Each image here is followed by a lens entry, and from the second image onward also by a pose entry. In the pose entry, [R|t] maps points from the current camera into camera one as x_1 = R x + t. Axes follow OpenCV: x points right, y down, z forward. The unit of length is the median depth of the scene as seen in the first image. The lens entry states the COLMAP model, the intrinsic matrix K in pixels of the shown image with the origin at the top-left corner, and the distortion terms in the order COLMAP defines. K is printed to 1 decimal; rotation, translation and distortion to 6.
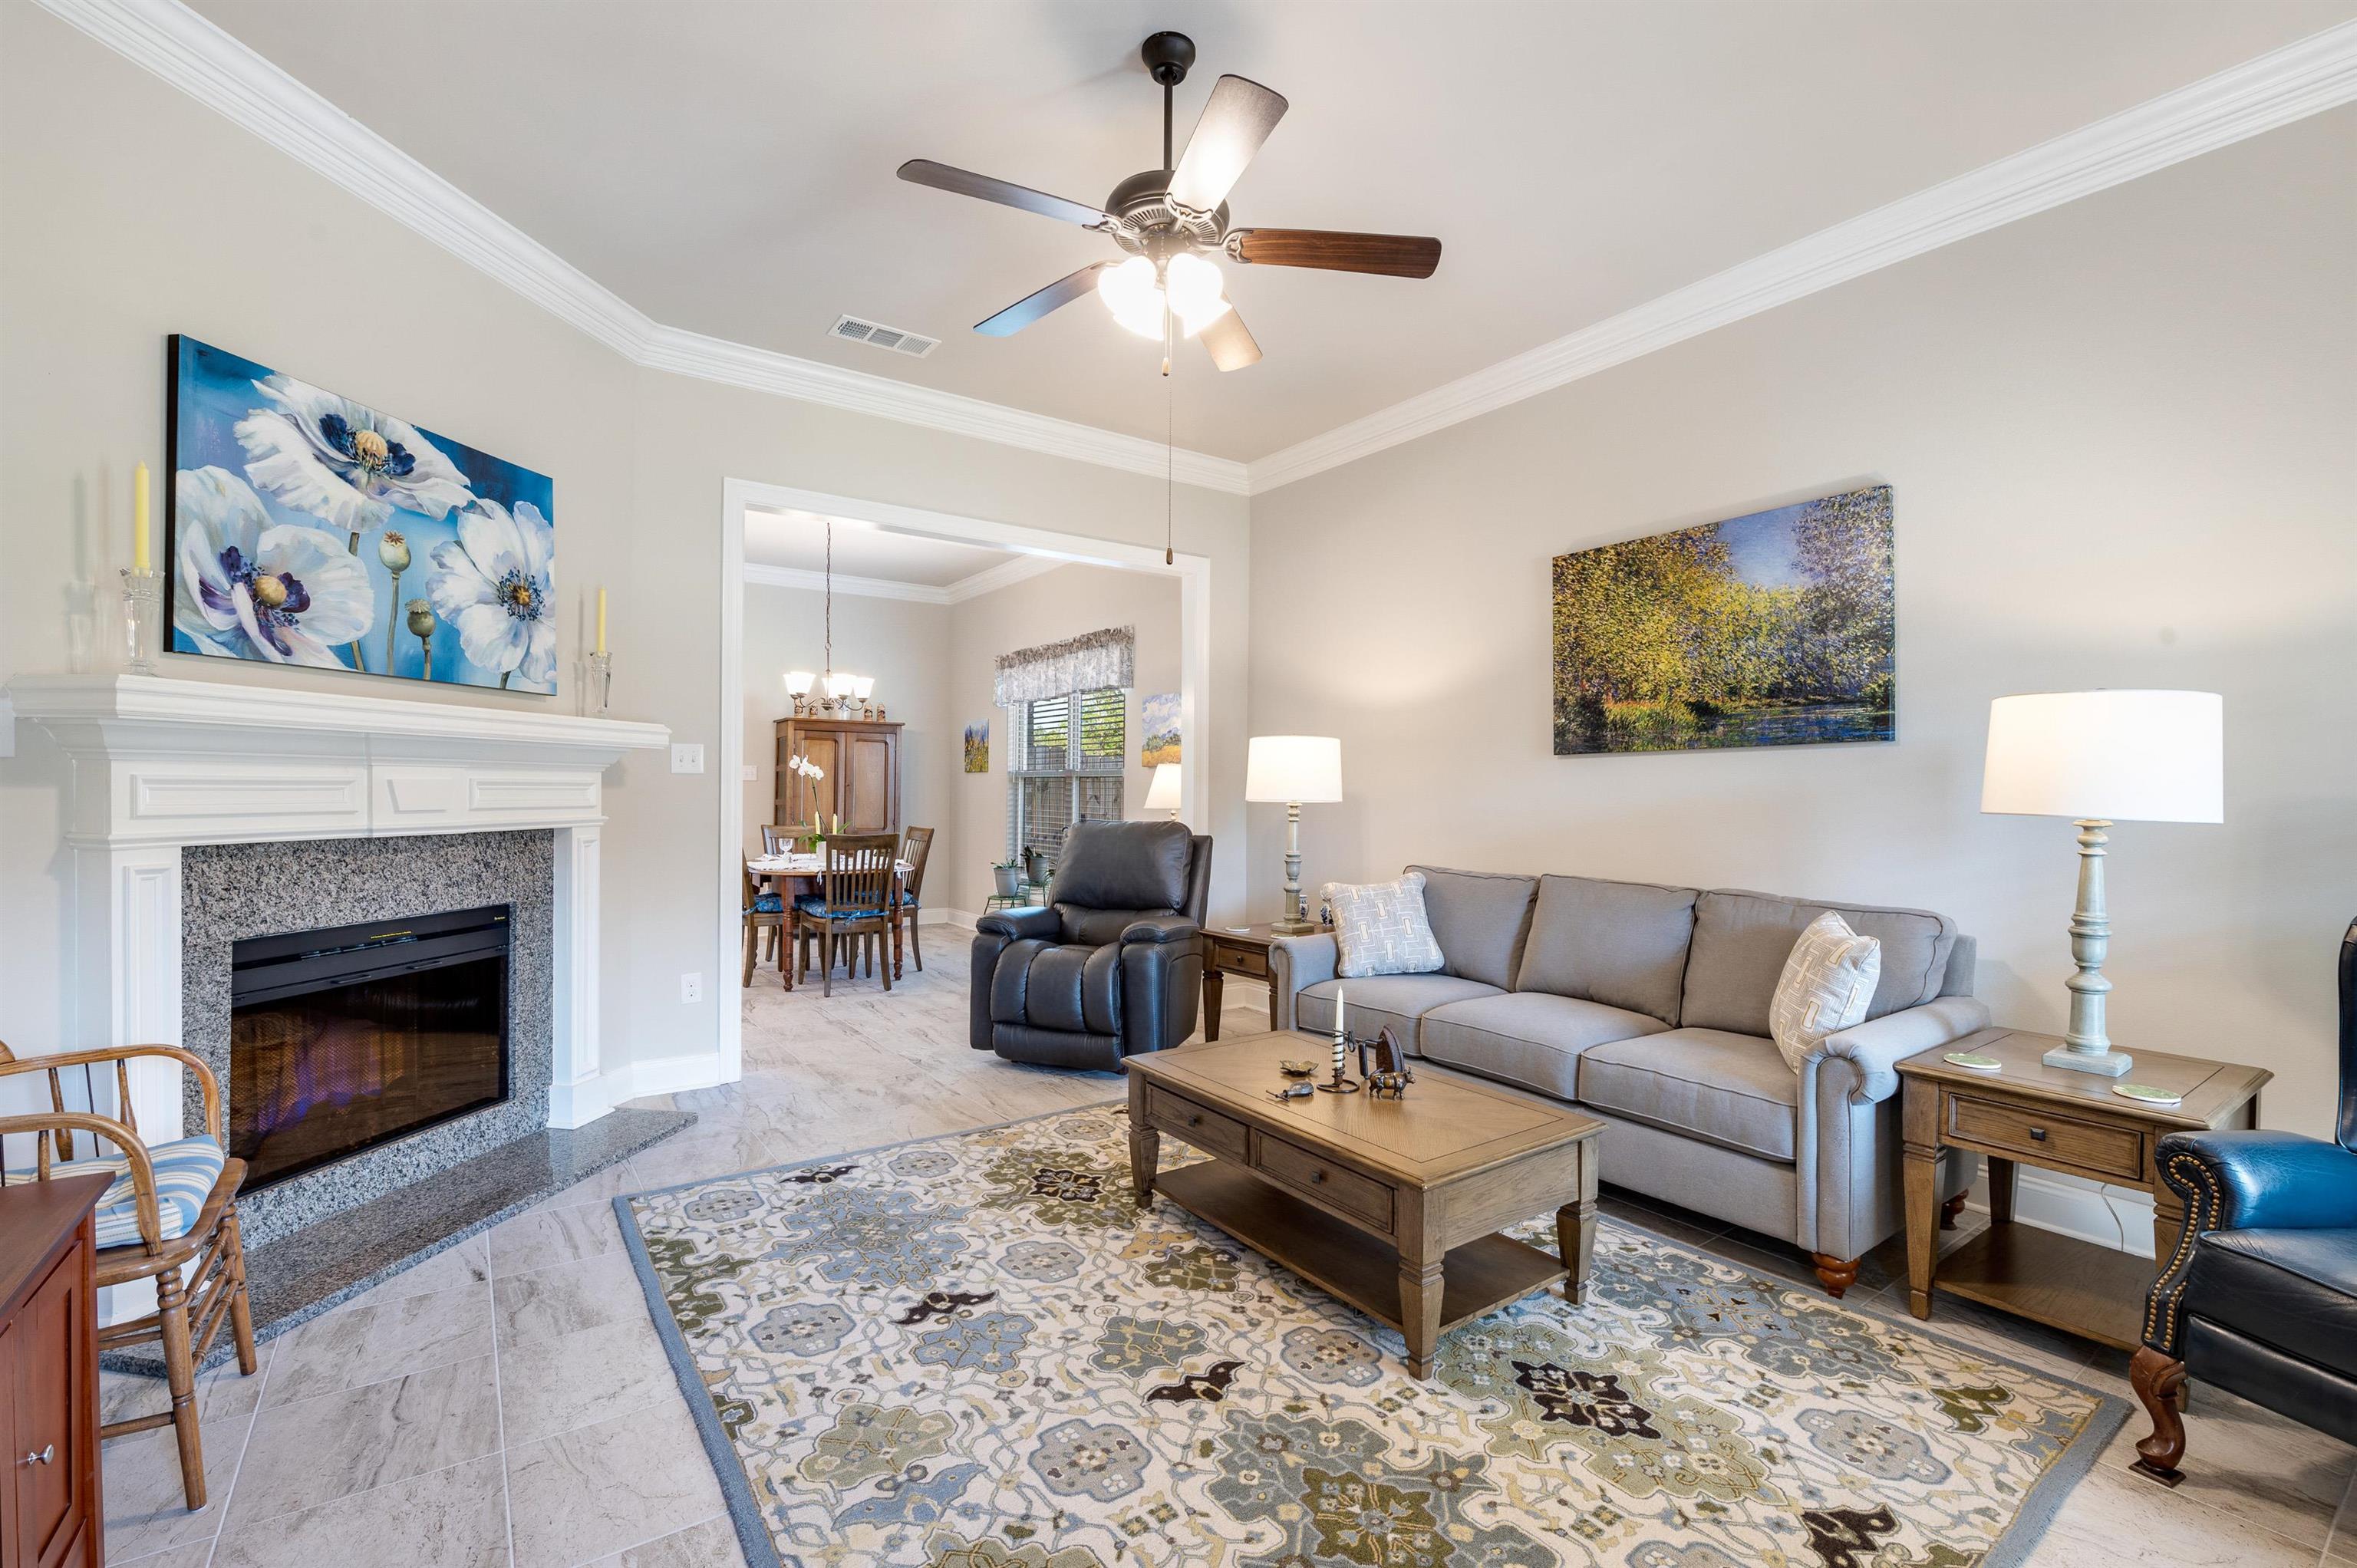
lens RADIAL K [[1021.4, 0, 1175.0], [0, 1021.4, 794.4], [0, 0, 1]] dist [-0.002133, -0.010218]
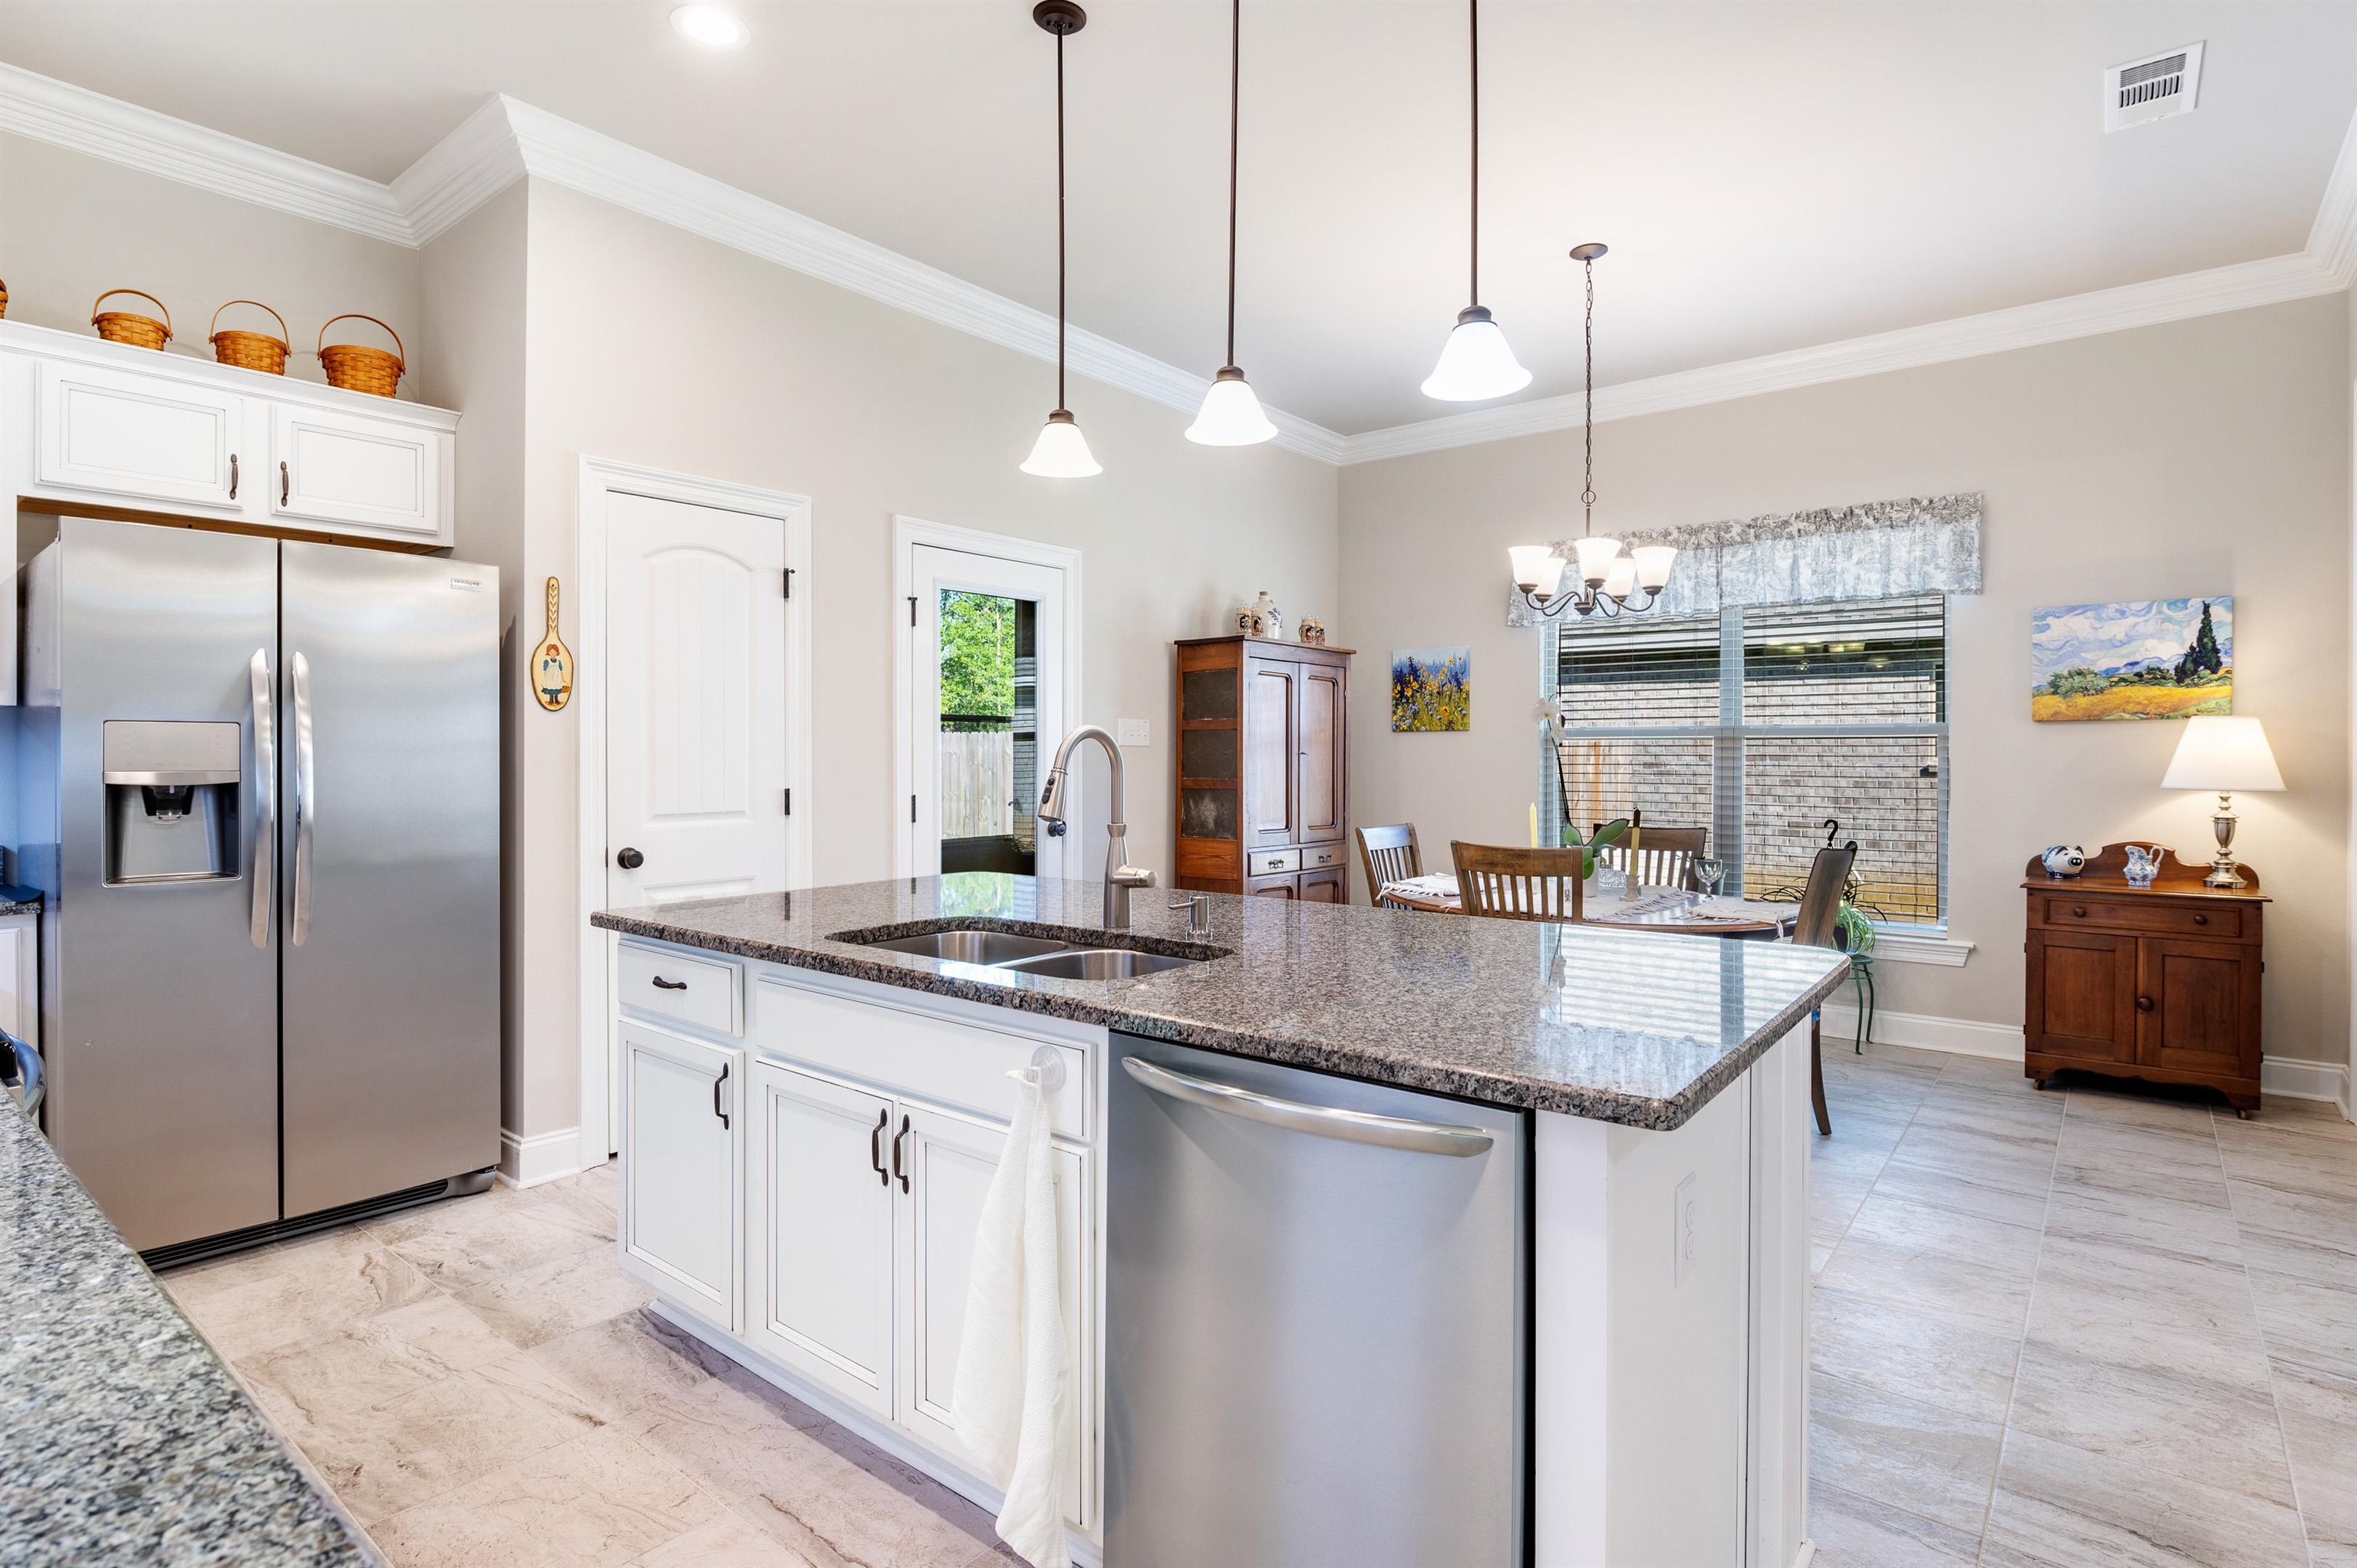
lens RADIAL K [[1182.3, 0, 1183.3], [0, 1182.3, 758.0], [0, 0, 1]] dist [-0.007832, -0.000080]
pose [[0.960943, -0.006334, 0.276673, -1.541725], [0.006909, 0.999976, -0.001103, -0.016284], [-0.276660, 0.002972, 0.960963, 0.982925]]
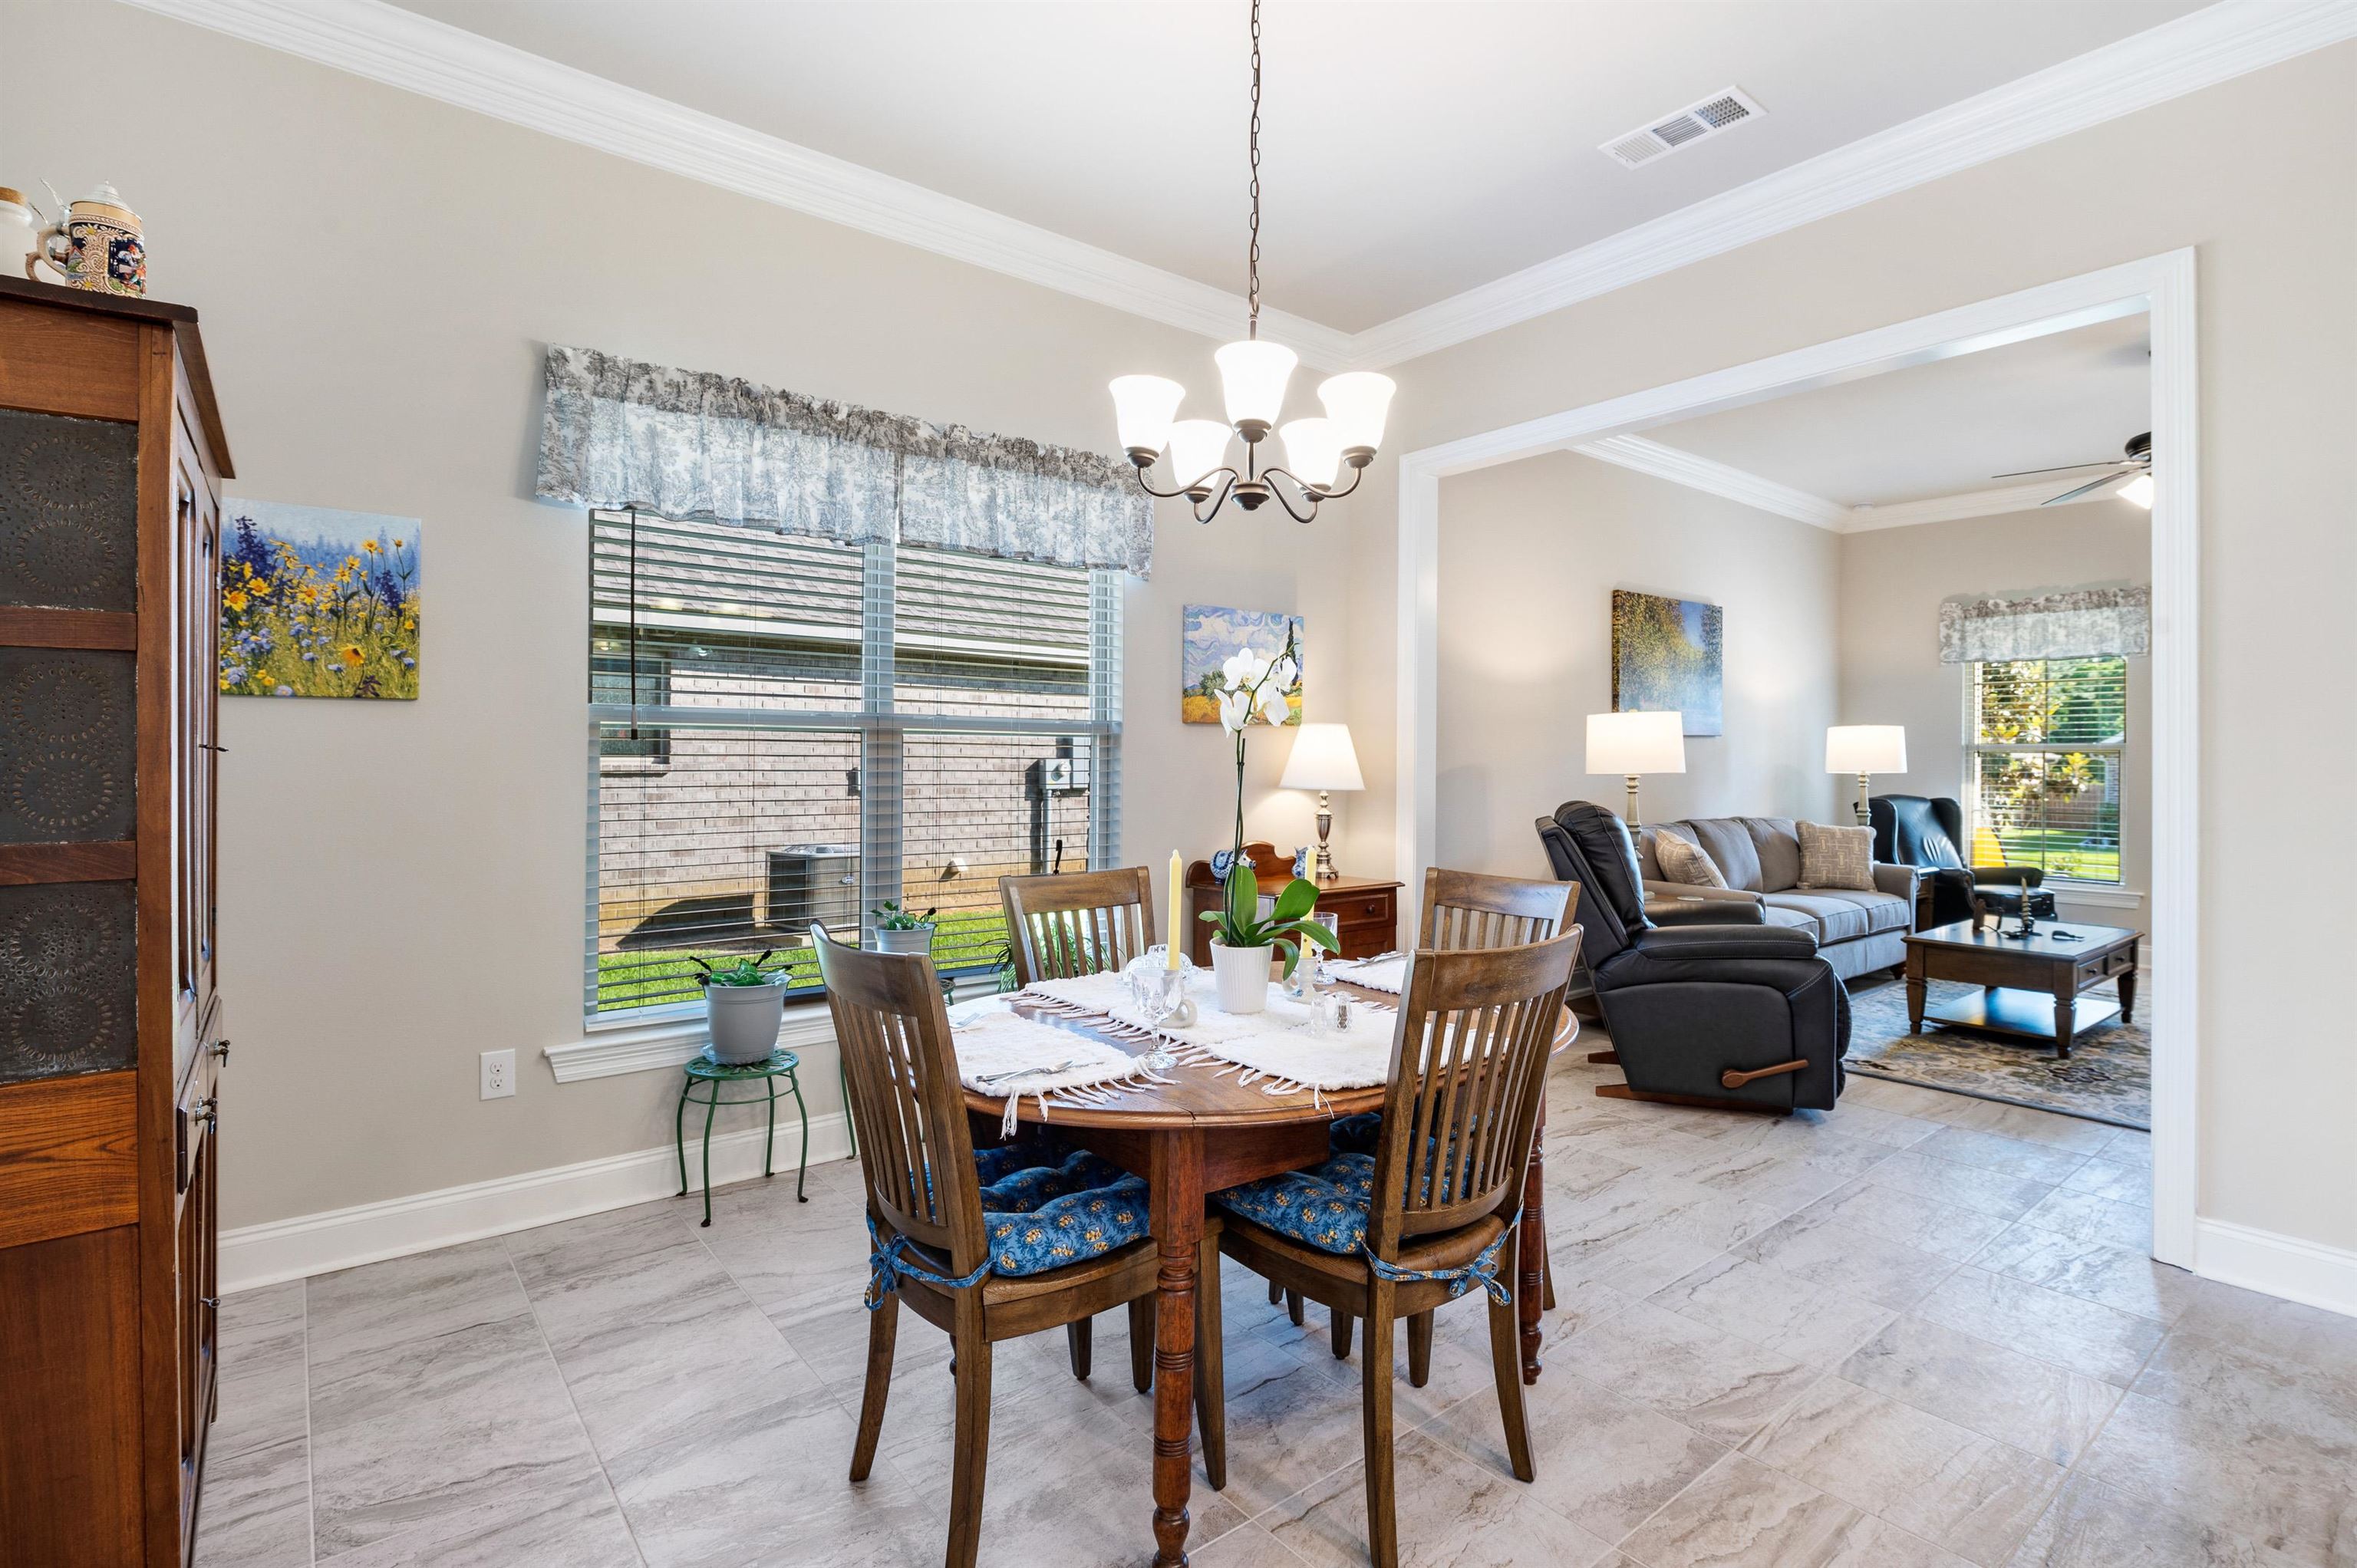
lens RADIAL K [[1120.4, 0, 1180.0], [0, 1120.4, 754.5], [0, 0, 1]] dist [-0.010155, -0.000828]
pose [[-0.058640, -0.002089, 0.998277, -1.442001], [-0.000706, 0.999998, 0.002051, -0.021251], [-0.998279, -0.000584, -0.058641, 2.231278]]
